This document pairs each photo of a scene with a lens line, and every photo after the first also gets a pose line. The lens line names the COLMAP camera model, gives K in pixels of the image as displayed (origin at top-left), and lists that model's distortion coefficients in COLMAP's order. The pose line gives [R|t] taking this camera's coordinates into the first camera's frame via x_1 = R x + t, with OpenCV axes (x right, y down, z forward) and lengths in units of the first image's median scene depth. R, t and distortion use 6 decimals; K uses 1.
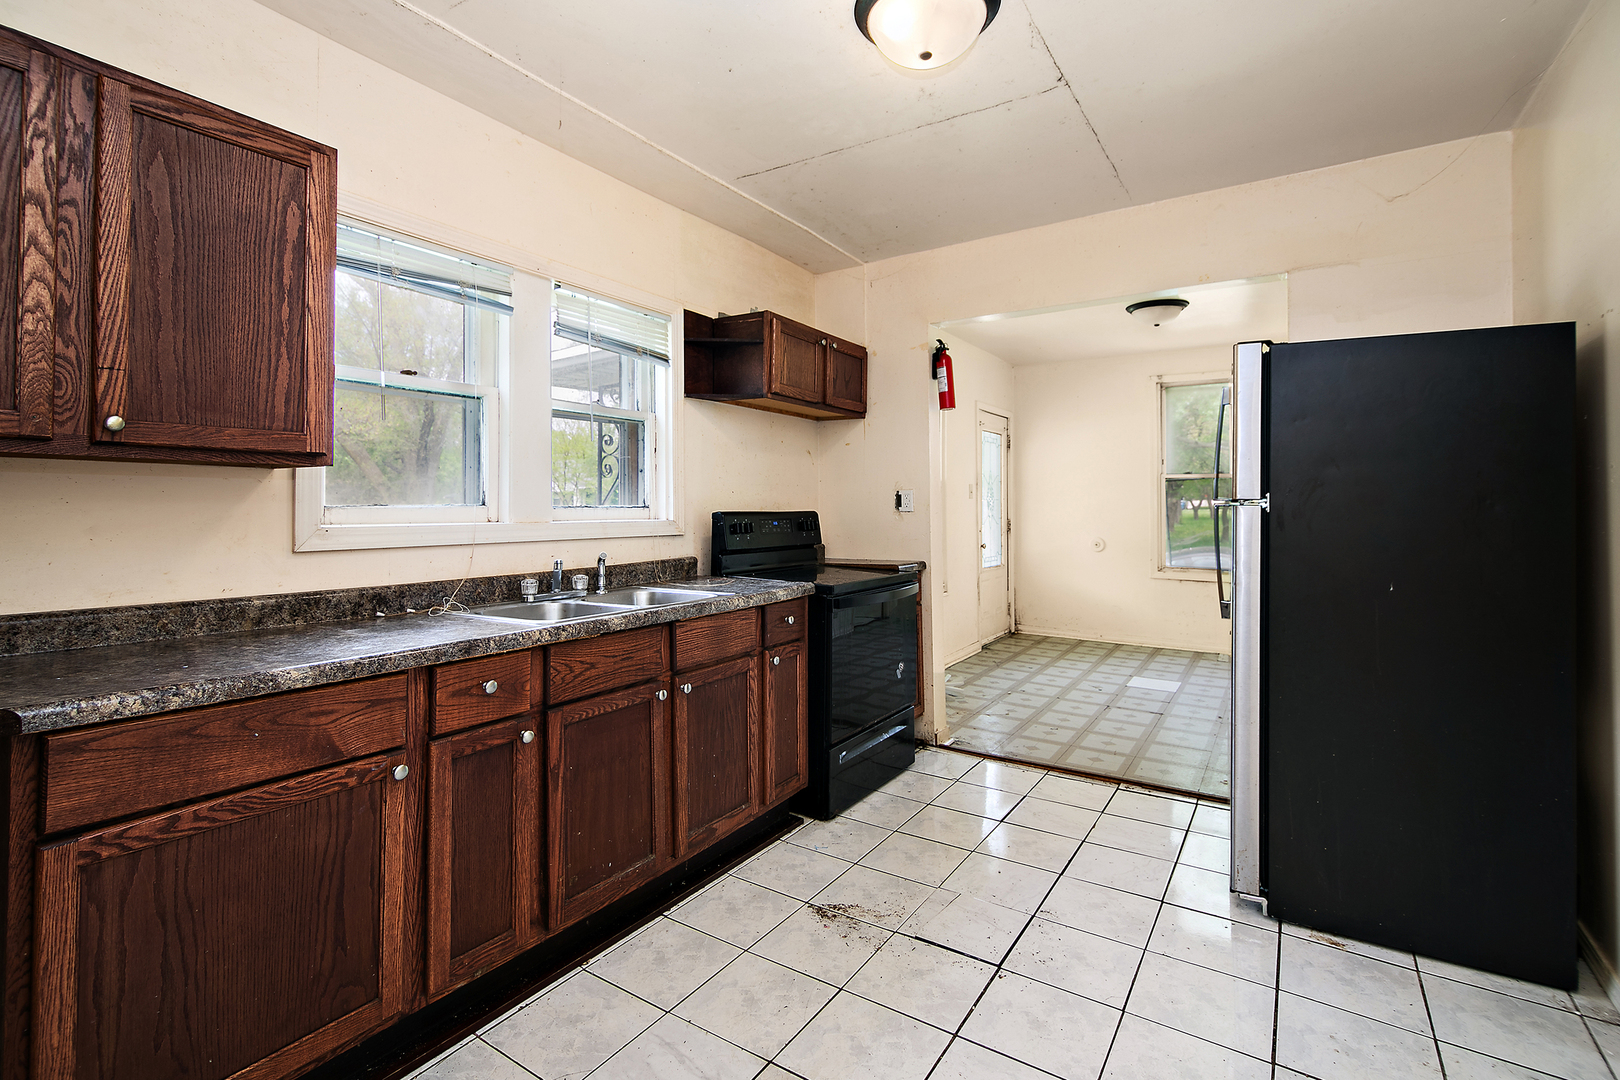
lens RADIAL K [[741.7, 0, 791.8], [0, 741.7, 501.1], [0, 0, 1]] dist [-0.001071, -0.000210]
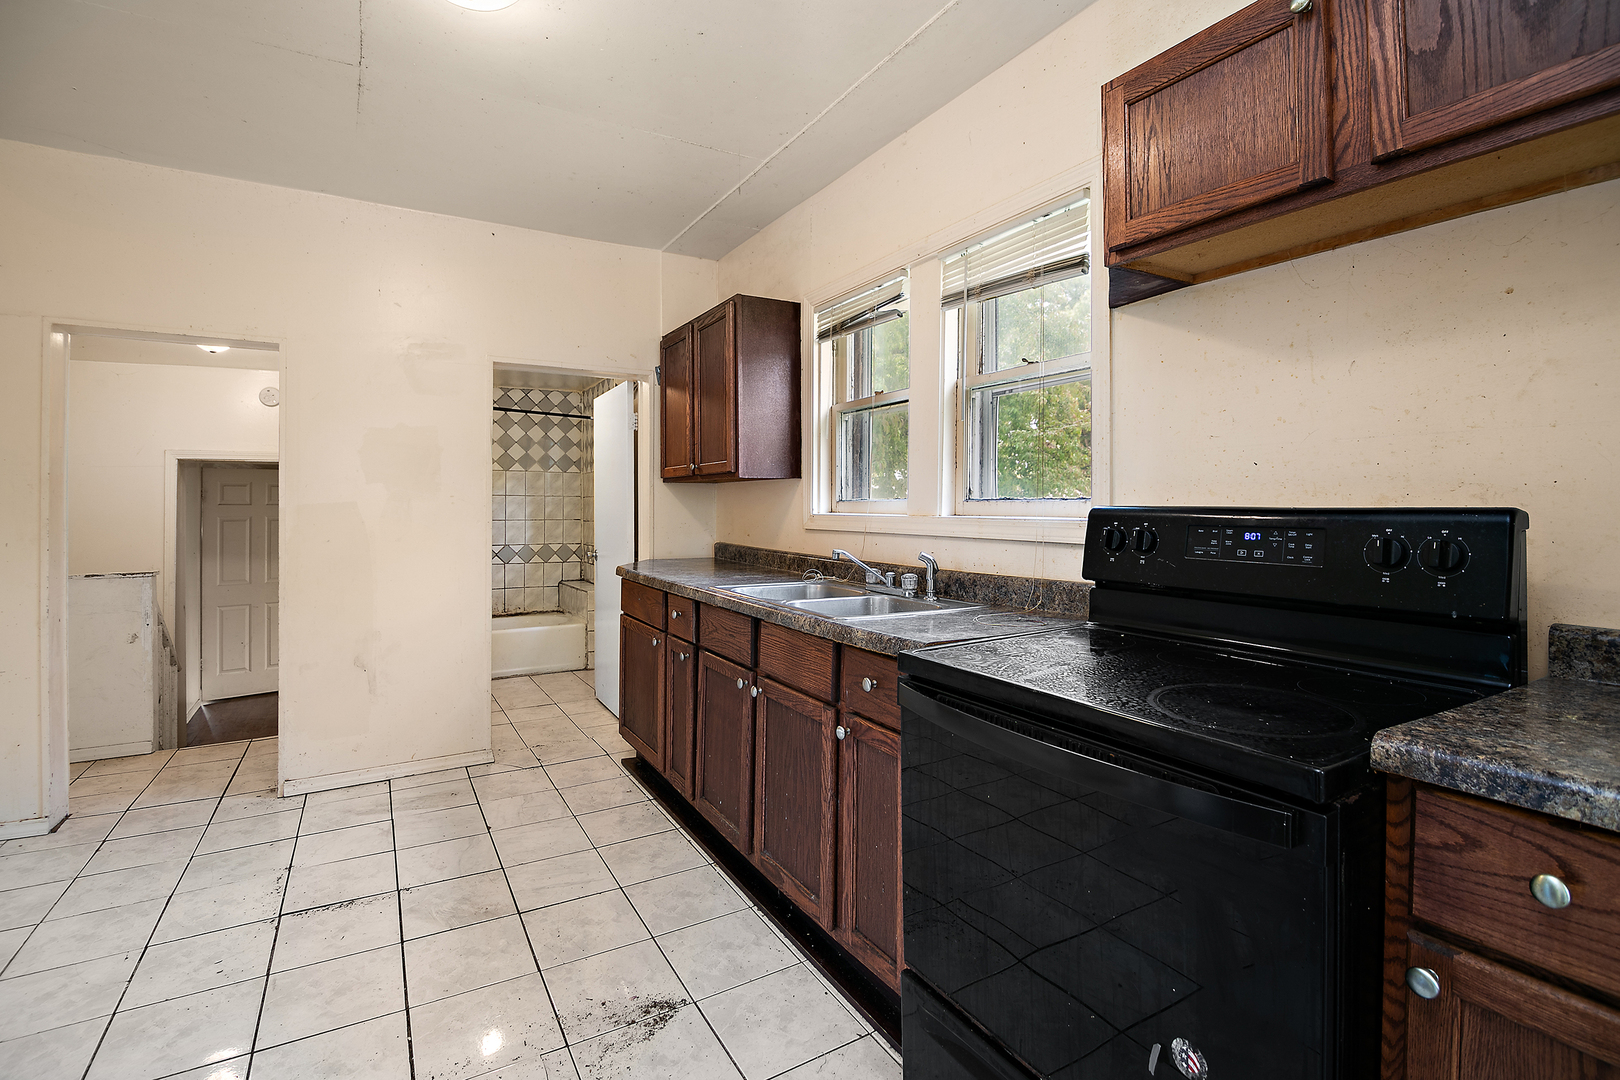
lens RADIAL K [[741.7, 0, 799.5], [0, 741.7, 498.1], [0, 0, 1]] dist [-0.001071, -0.000210]
pose [[-0.430165, -0.001900, -0.902748, 0.292701], [0.013778, 0.999867, -0.008669, 0.005939], [0.902645, -0.016167, -0.430081, 0.619100]]
